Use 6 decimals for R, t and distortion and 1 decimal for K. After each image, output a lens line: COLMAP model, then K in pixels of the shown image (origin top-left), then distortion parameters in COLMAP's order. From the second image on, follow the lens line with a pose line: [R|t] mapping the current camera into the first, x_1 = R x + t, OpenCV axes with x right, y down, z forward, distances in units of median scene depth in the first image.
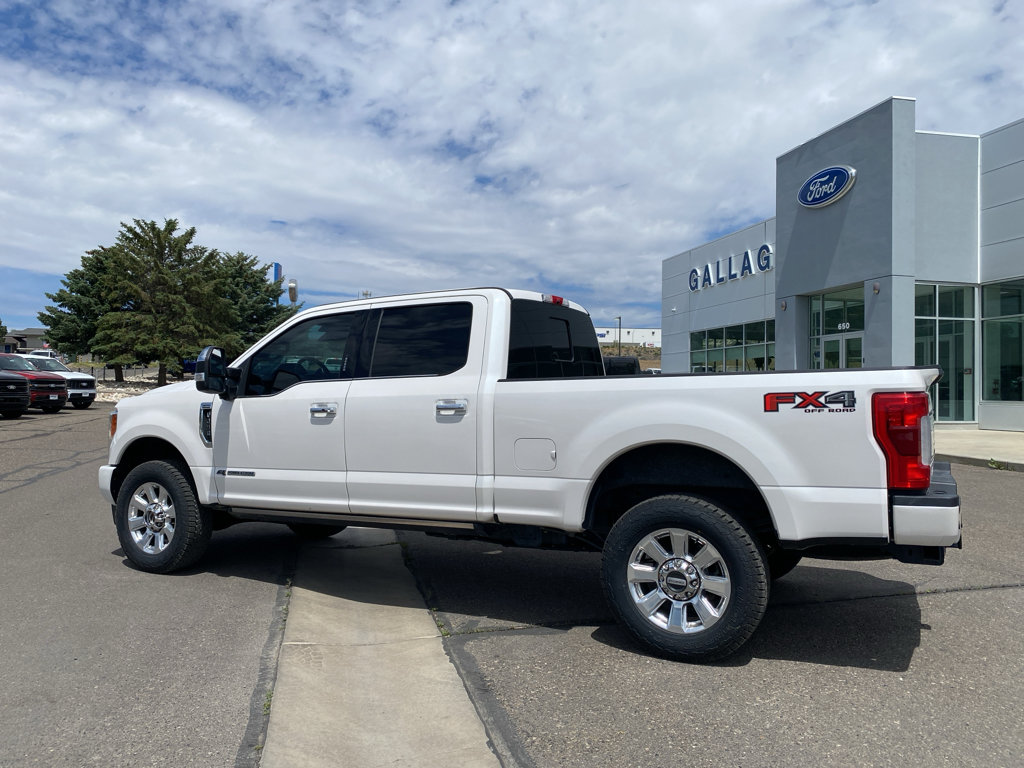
lens RADIAL K [[785.6, 0, 503.1], [0, 785.6, 398.6], [0, 0, 1]] dist [0.035435, -0.040812]
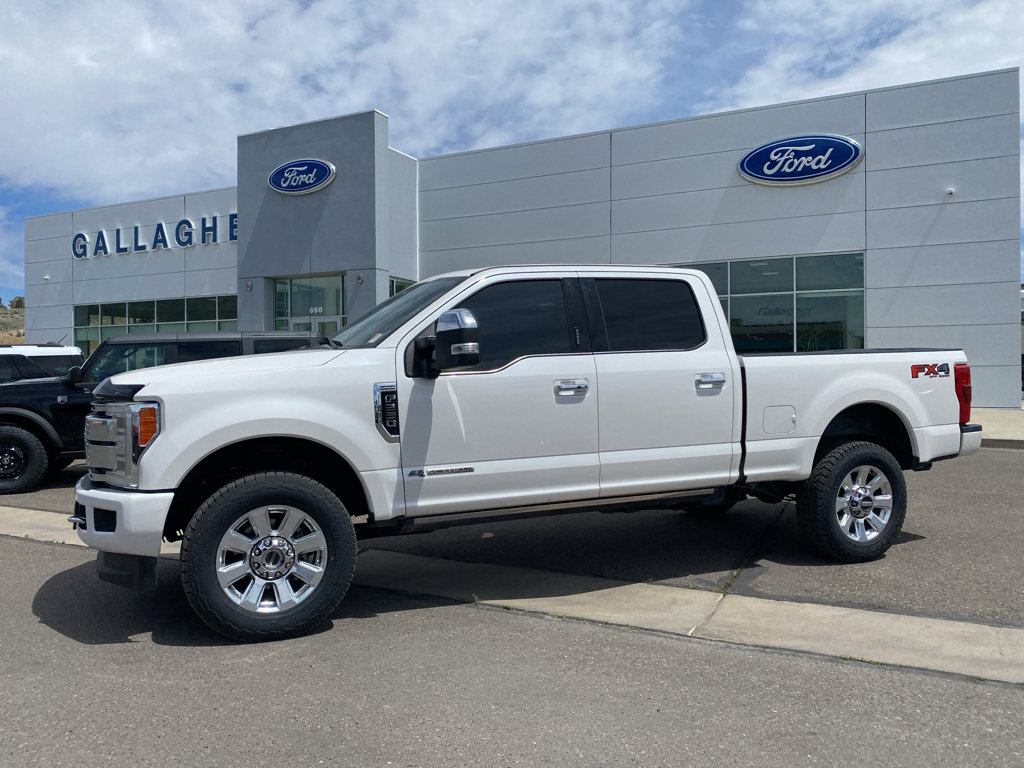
lens RADIAL K [[784.4, 0, 512.2], [0, 784.4, 395.2], [0, 0, 1]] dist [0.025096, -0.026553]
pose [[0.624803, -0.030037, 0.780204, -0.128082], [0.015114, 0.999538, 0.026377, -0.000134], [-0.780636, -0.004688, 0.624968, 0.066226]]
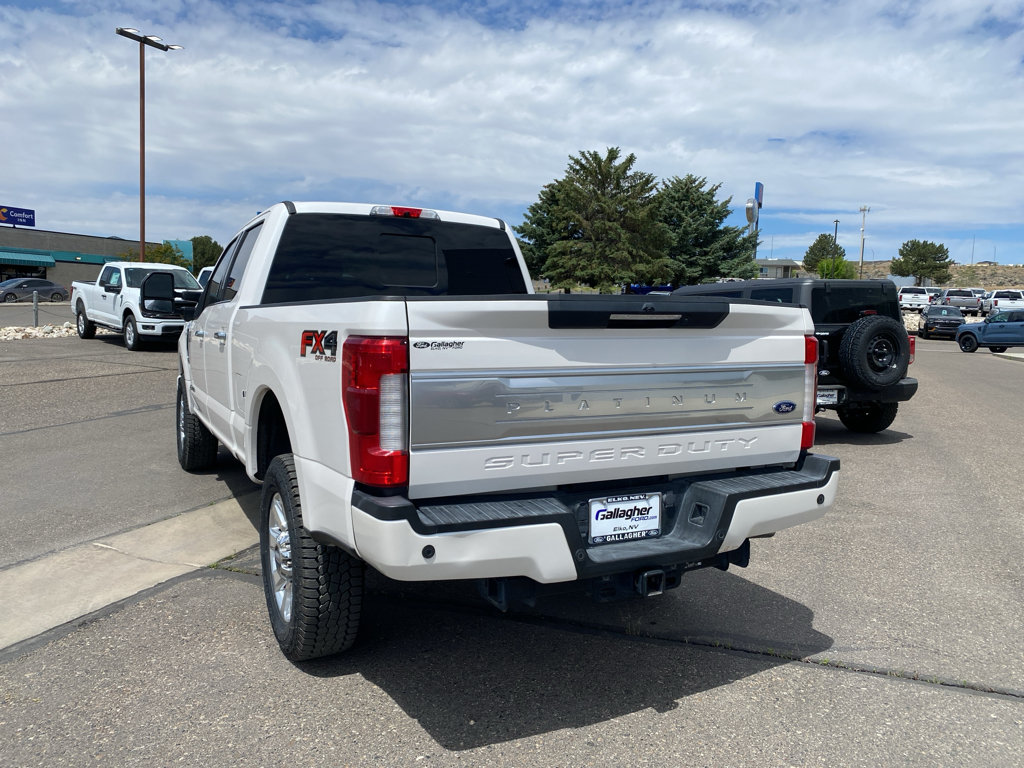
lens RADIAL K [[785.6, 0, 508.6], [0, 785.6, 379.9], [0, 0, 1]] dist [0.035435, -0.040812]
pose [[0.823821, 0.068938, -0.562643, 0.077470], [-0.028026, 0.996317, 0.081039, -0.001586], [0.566157, -0.050993, 0.822718, 0.043233]]
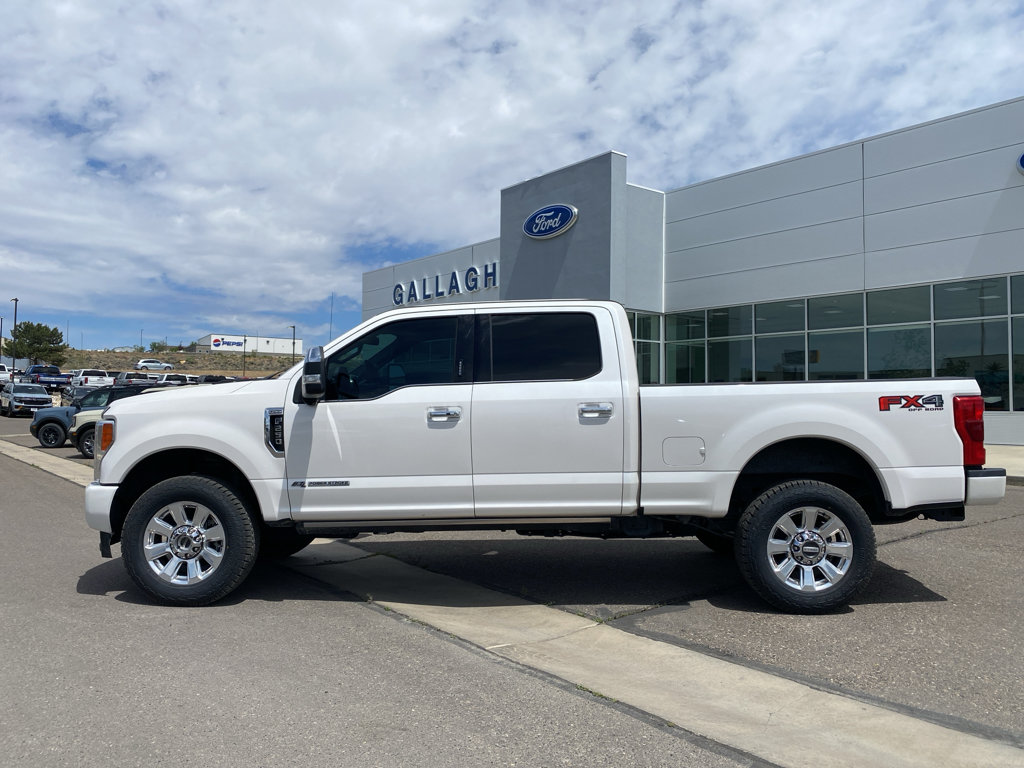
lens RADIAL K [[785.6, 0, 510.9], [0, 785.6, 405.3], [0, 0, 1]] dist [0.035435, -0.040812]
pose [[0.892578, -0.001196, 0.450892, -0.079270], [0.004163, 0.999976, -0.005587, 0.001215], [-0.450874, 0.006864, 0.892561, 0.011509]]
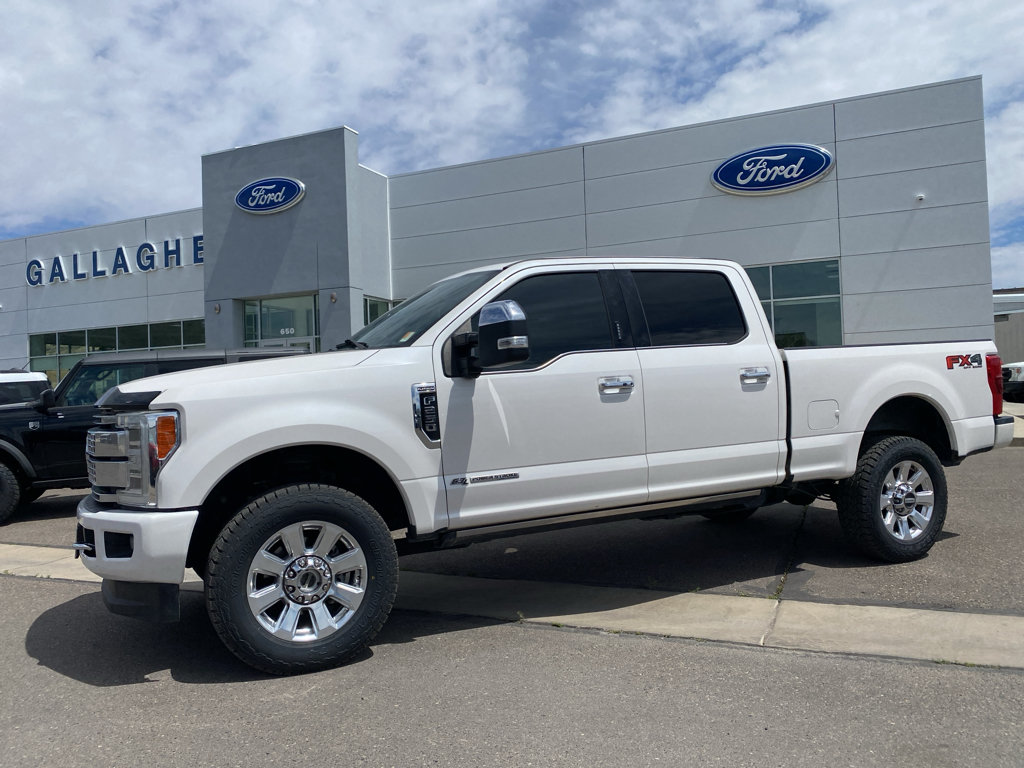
lens RADIAL K [[784.4, 0, 516.1], [0, 784.4, 396.1], [0, 0, 1]] dist [0.025096, -0.026553]
pose [[0.583586, -0.028701, 0.811544, -0.128340], [0.045293, 0.998970, 0.002759, 0.002584], [-0.810787, 0.035147, 0.584285, 0.079975]]
